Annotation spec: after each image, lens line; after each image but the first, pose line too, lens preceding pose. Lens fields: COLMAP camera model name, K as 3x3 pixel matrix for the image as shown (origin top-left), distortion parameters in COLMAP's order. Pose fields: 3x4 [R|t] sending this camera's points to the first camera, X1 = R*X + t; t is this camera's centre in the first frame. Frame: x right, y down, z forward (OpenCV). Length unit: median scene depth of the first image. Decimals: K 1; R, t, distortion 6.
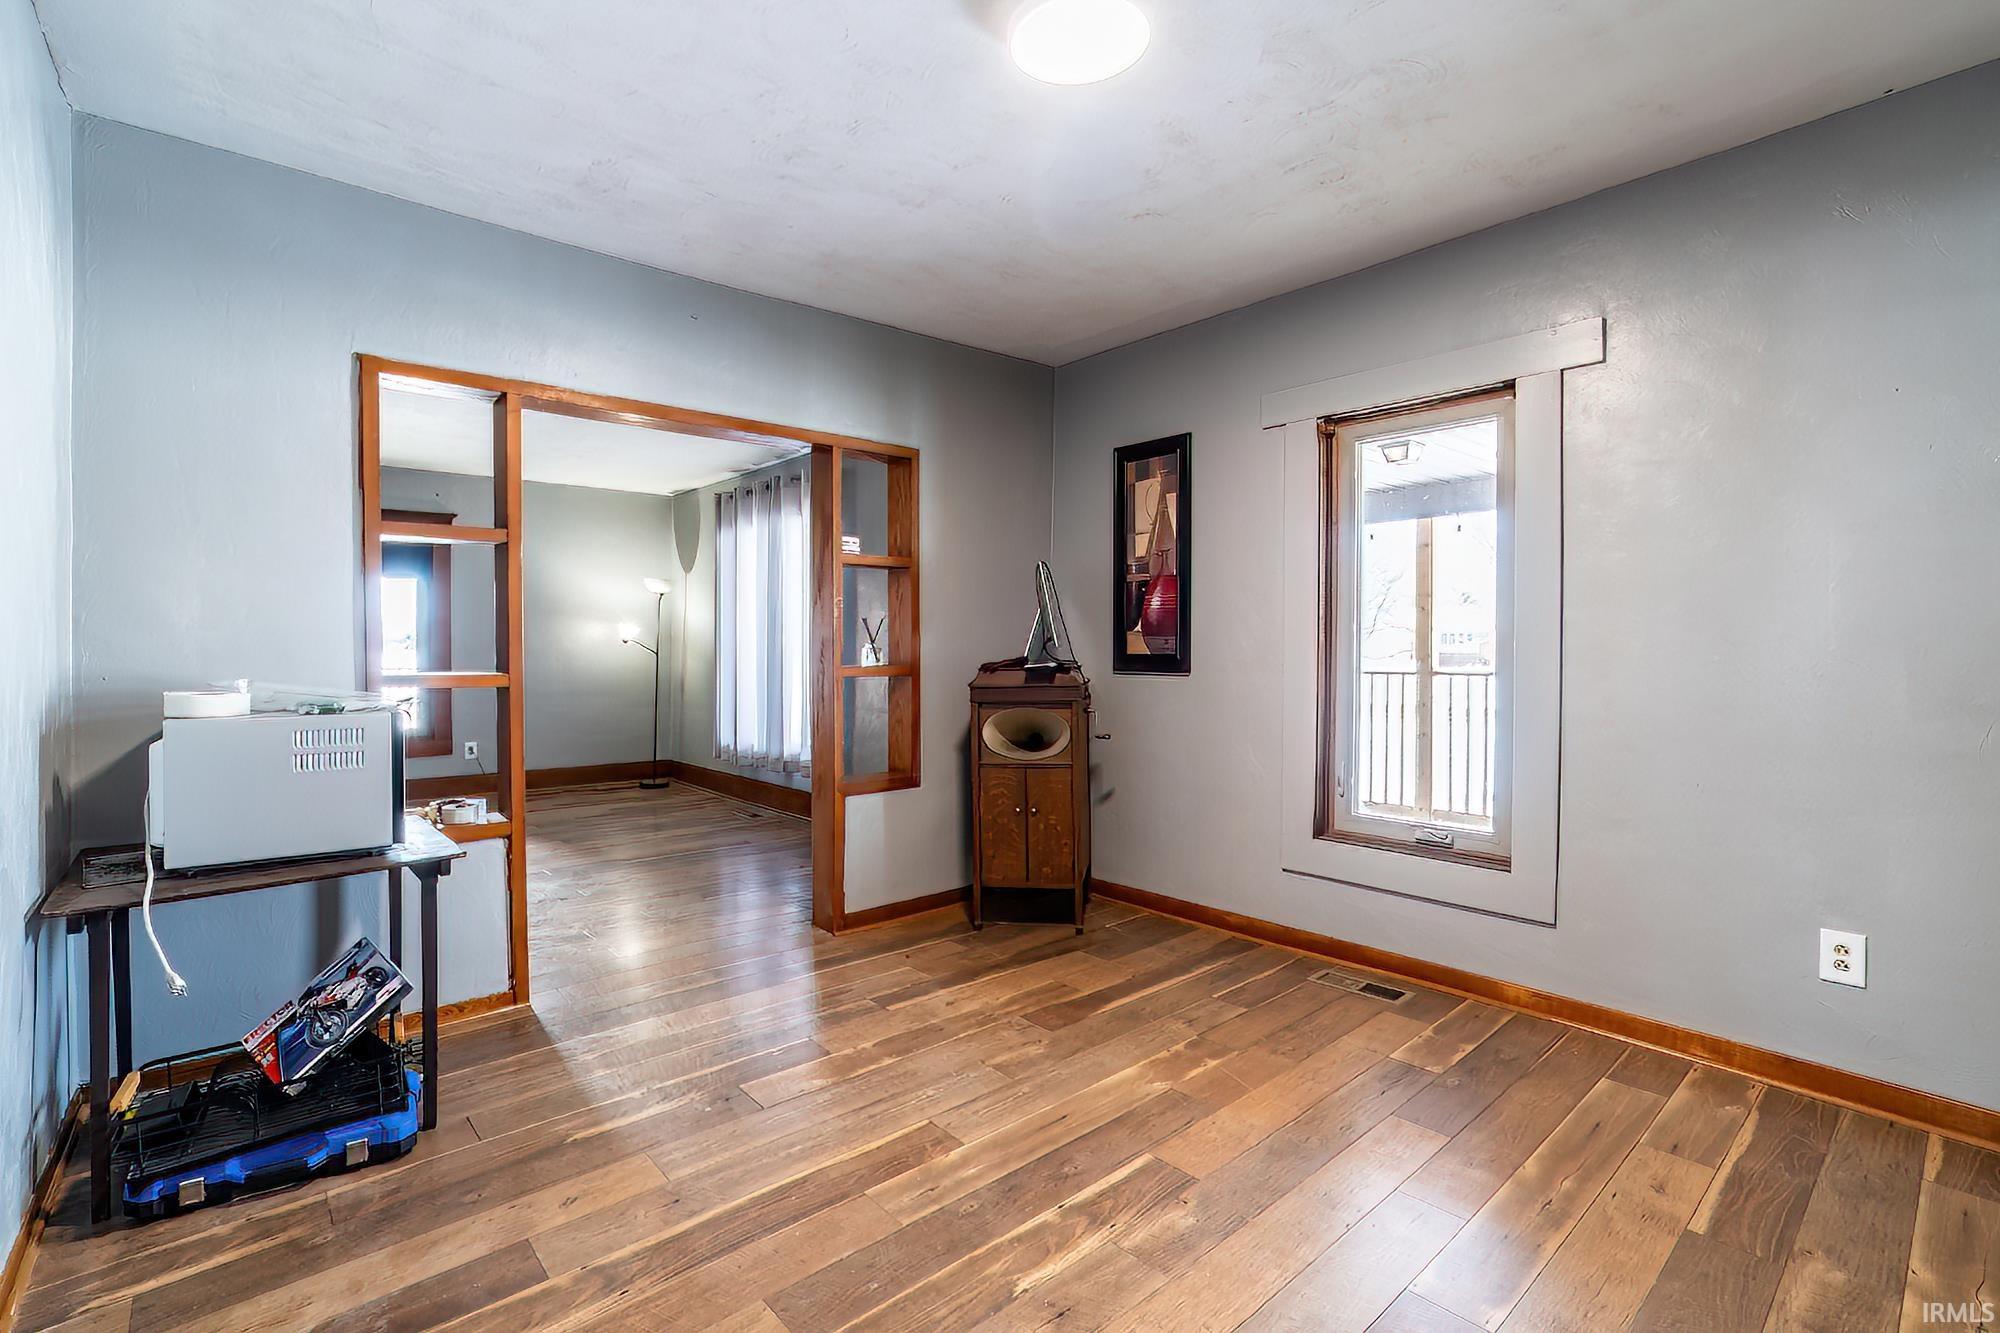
lens RADIAL K [[879.4, 0, 992.2], [0, 879.4, 660.1], [0, 0, 1]] dist [-0.003992, -0.000091]
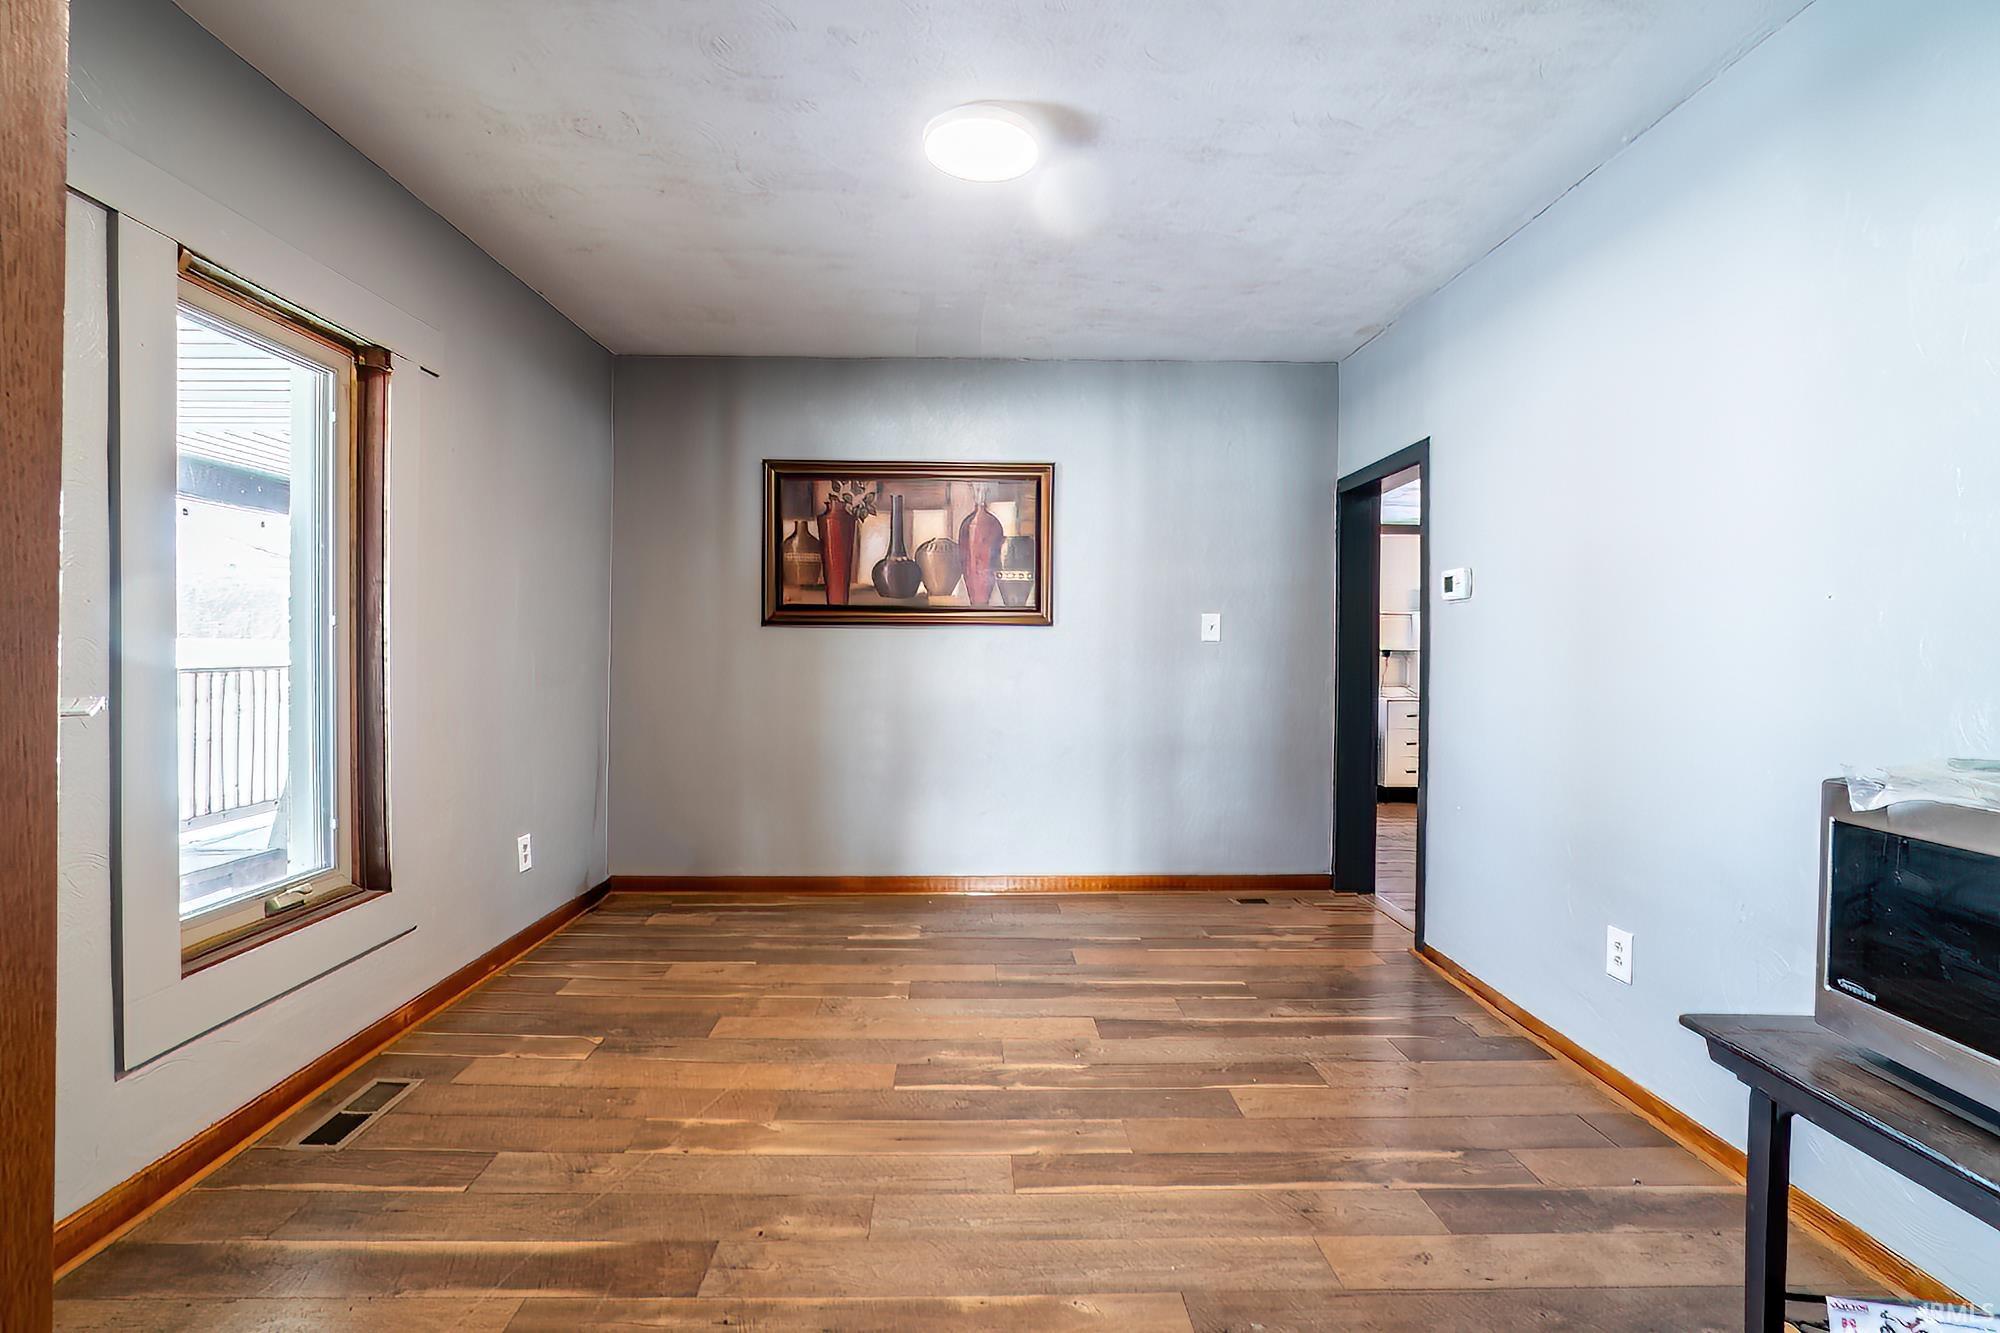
lens RADIAL K [[879.4, 0, 987.6], [0, 879.4, 653.7], [0, 0, 1]] dist [-0.003992, -0.000091]
pose [[-0.764196, -0.010179, 0.644904, -0.662052], [0.002637, 0.999818, 0.018906, -0.028622], [-0.644979, 0.016148, -0.764030, 1.824423]]
